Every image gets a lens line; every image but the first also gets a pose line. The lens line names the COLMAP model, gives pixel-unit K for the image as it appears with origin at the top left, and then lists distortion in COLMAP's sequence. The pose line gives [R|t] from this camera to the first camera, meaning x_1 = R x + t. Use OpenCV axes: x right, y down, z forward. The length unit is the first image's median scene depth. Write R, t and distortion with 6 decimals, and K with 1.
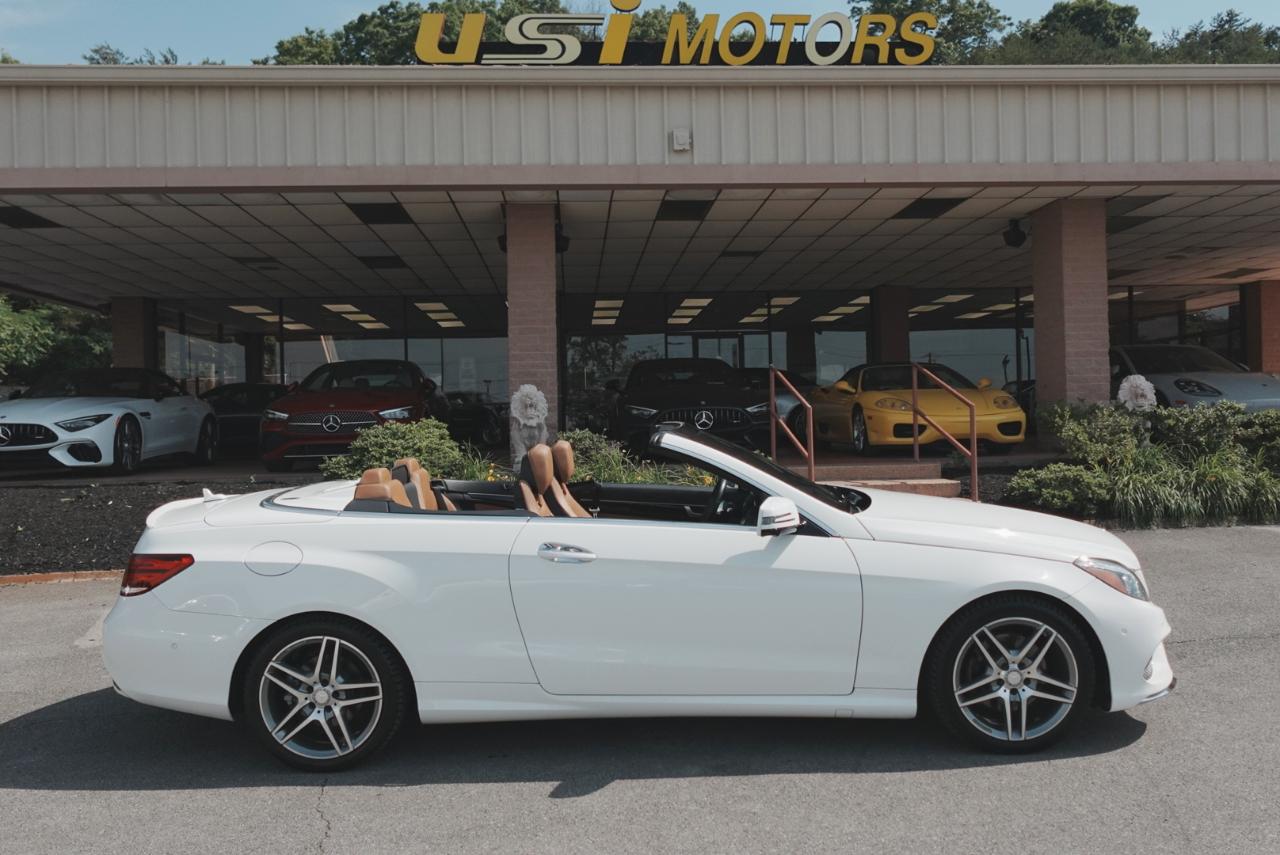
lens RADIAL K [[1081.1, 0, 640.0], [0, 1081.1, 427.5], [0, 0, 1]] dist [-0.007376, 0.013723]
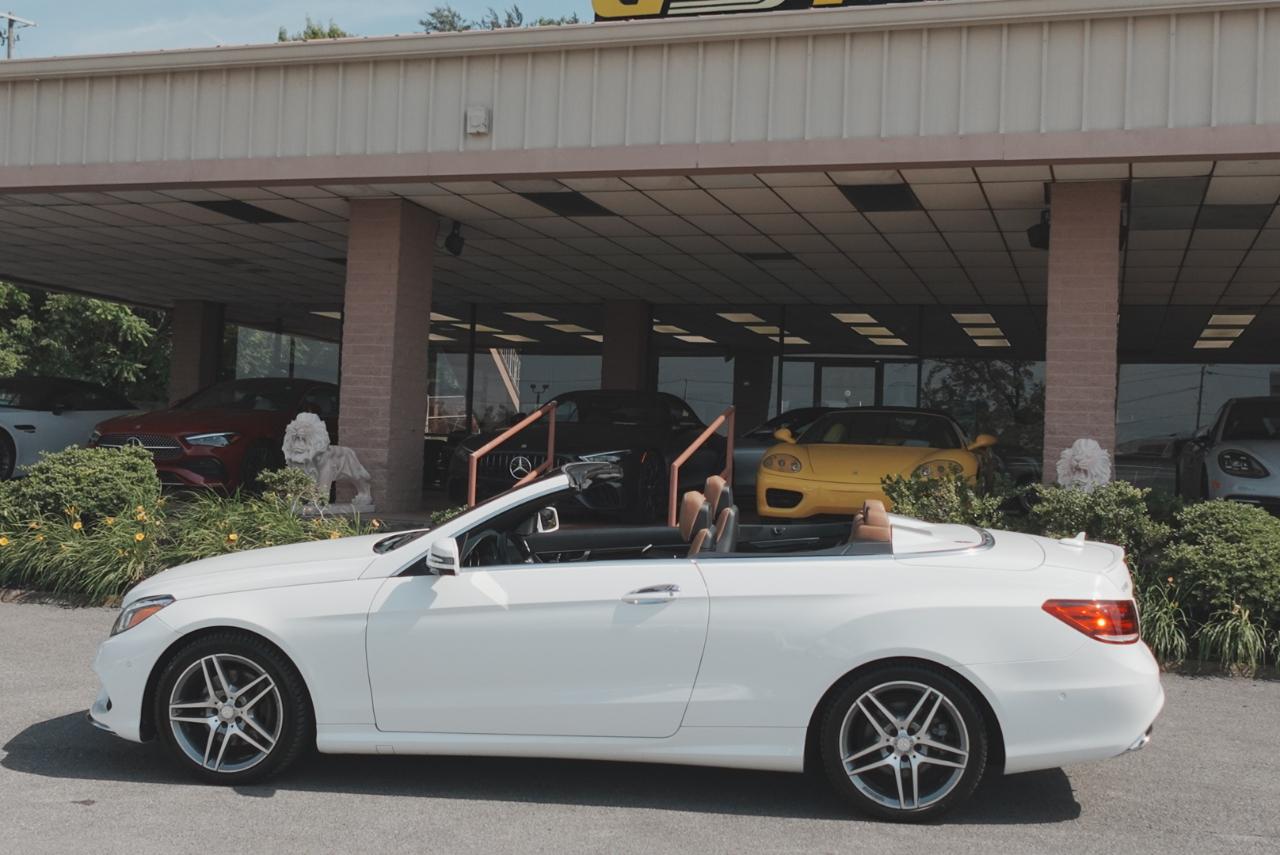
lens RADIAL K [[1429.6, 0, 640.0], [0, 1429.6, 427.5], [0, 0, 1]] dist [-0.010084, -0.000445]
pose [[0.926255, 0.048491, -0.373766, 0.479869], [-0.060410, 0.997969, -0.020232, -0.018490], [0.372025, 0.041319, 0.927302, 0.050241]]
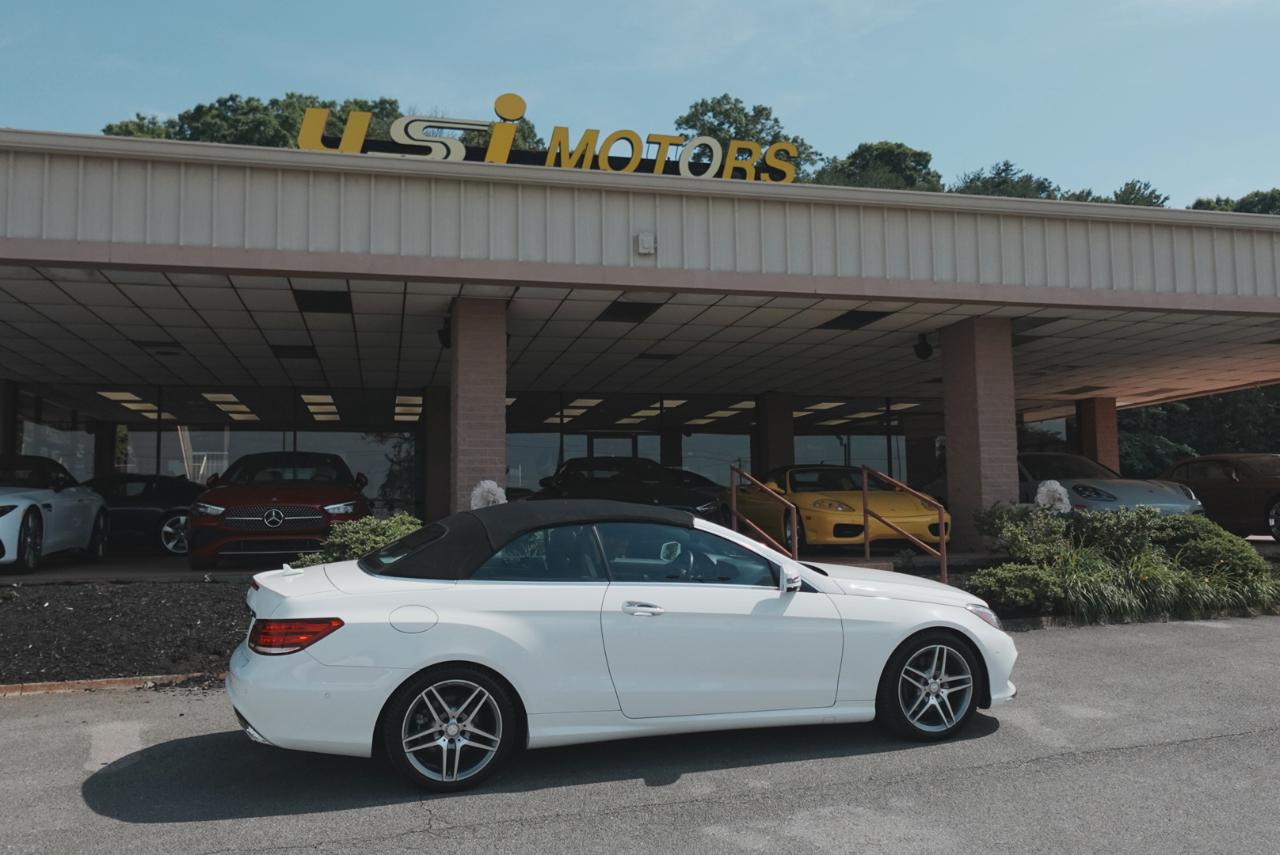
lens RADIAL K [[1056.3, 0, 640.0], [0, 1056.3, 427.5], [0, 0, 1]] dist [-0.009945, 0.018845]
pose [[0.984513, 0.024717, 0.173563, -0.116465], [-0.008503, 0.995578, -0.093548, 0.000837], [-0.175108, 0.090623, 0.980370, 0.029819]]
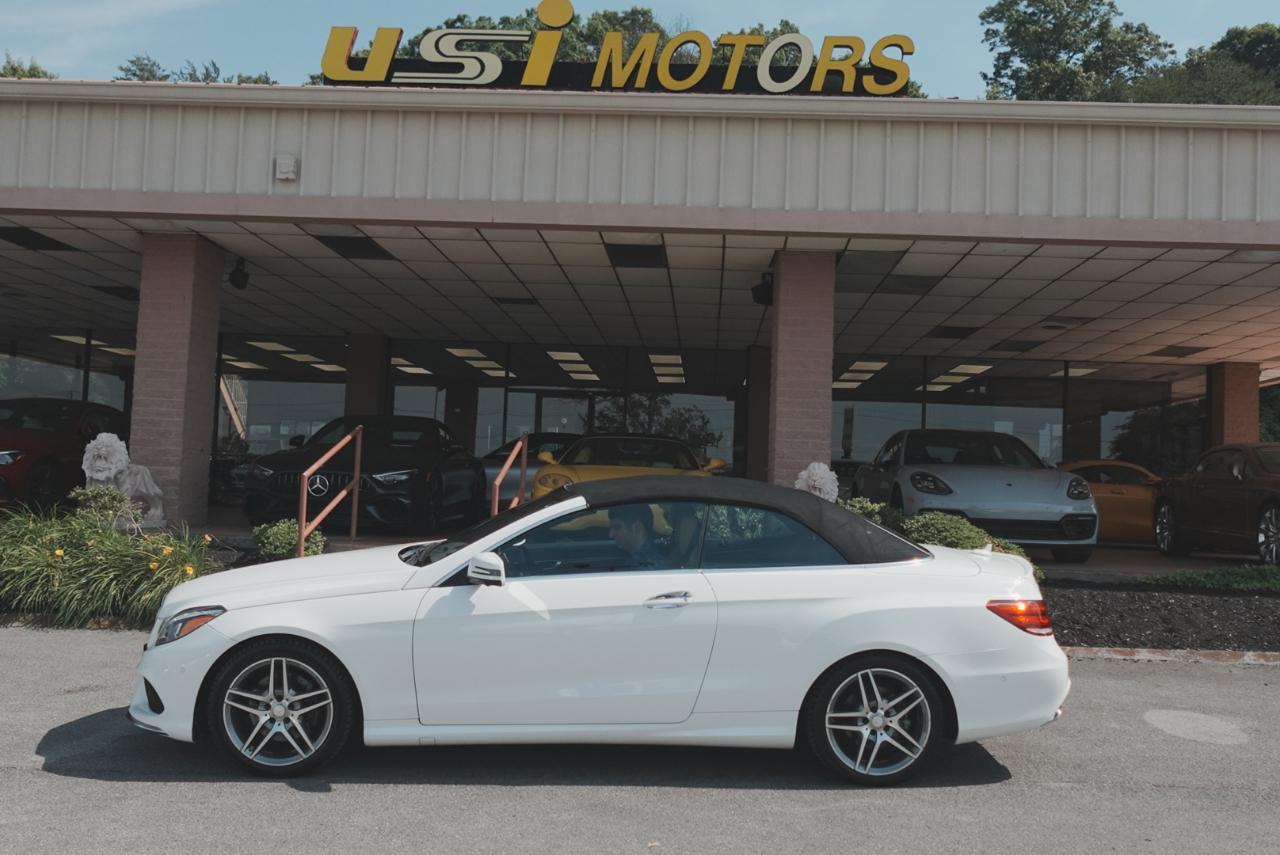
lens RADIAL K [[1240.4, 0, 640.0], [0, 1240.4, 427.5], [0, 0, 1]] dist [-0.009863, 0.019670]
pose [[0.991201, 0.054980, -0.120411, 0.391672], [-0.061740, 0.996676, -0.053149, -0.014794], [0.117088, 0.060115, 0.991300, 0.032069]]
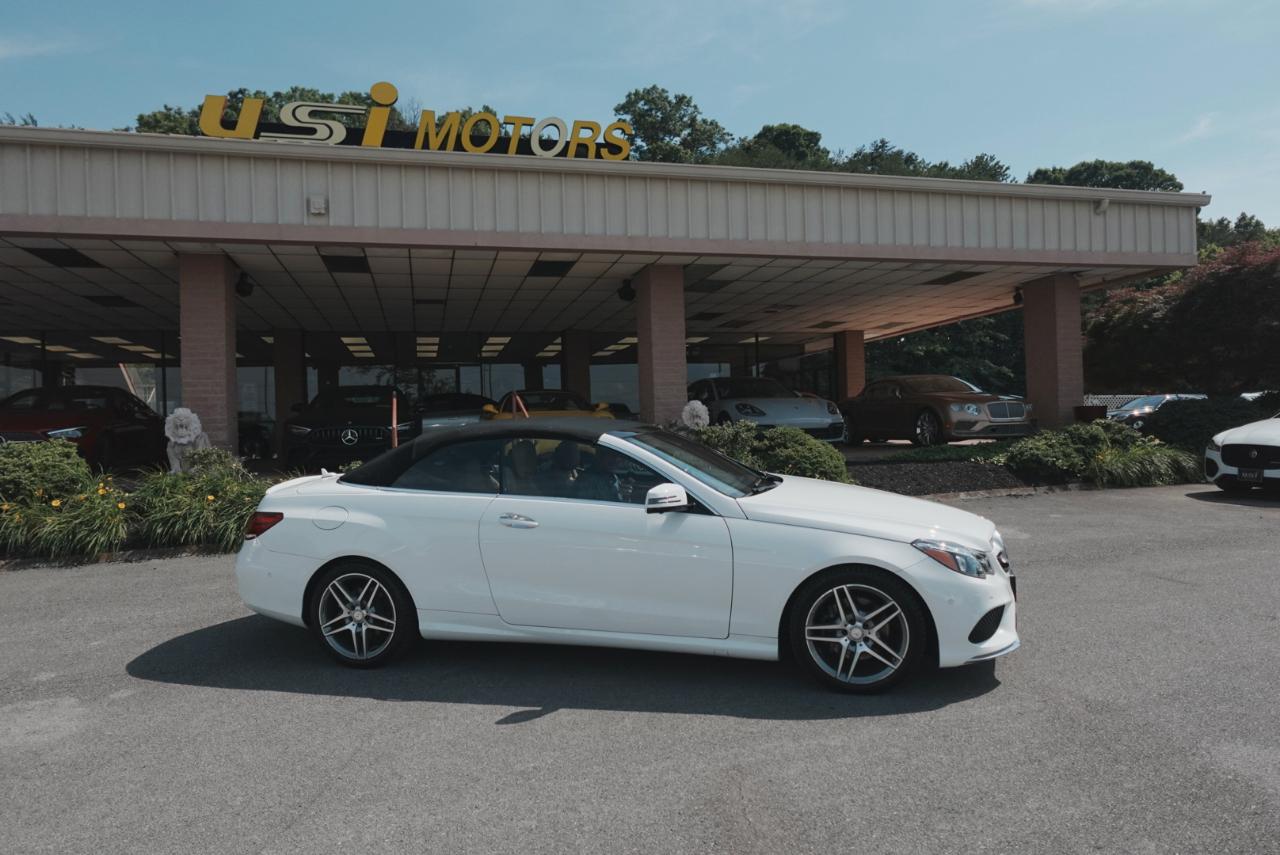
lens RADIAL K [[831.4, 0, 640.0], [0, 831.4, 427.5], [0, 0, 1]] dist [-0.001434, 0.005363]
pose [[0.981610, -0.004547, 0.190843, 0.180707], [0.006805, 0.999914, -0.011177, -0.004564], [-0.190776, 0.012270, 0.981557, 0.021843]]
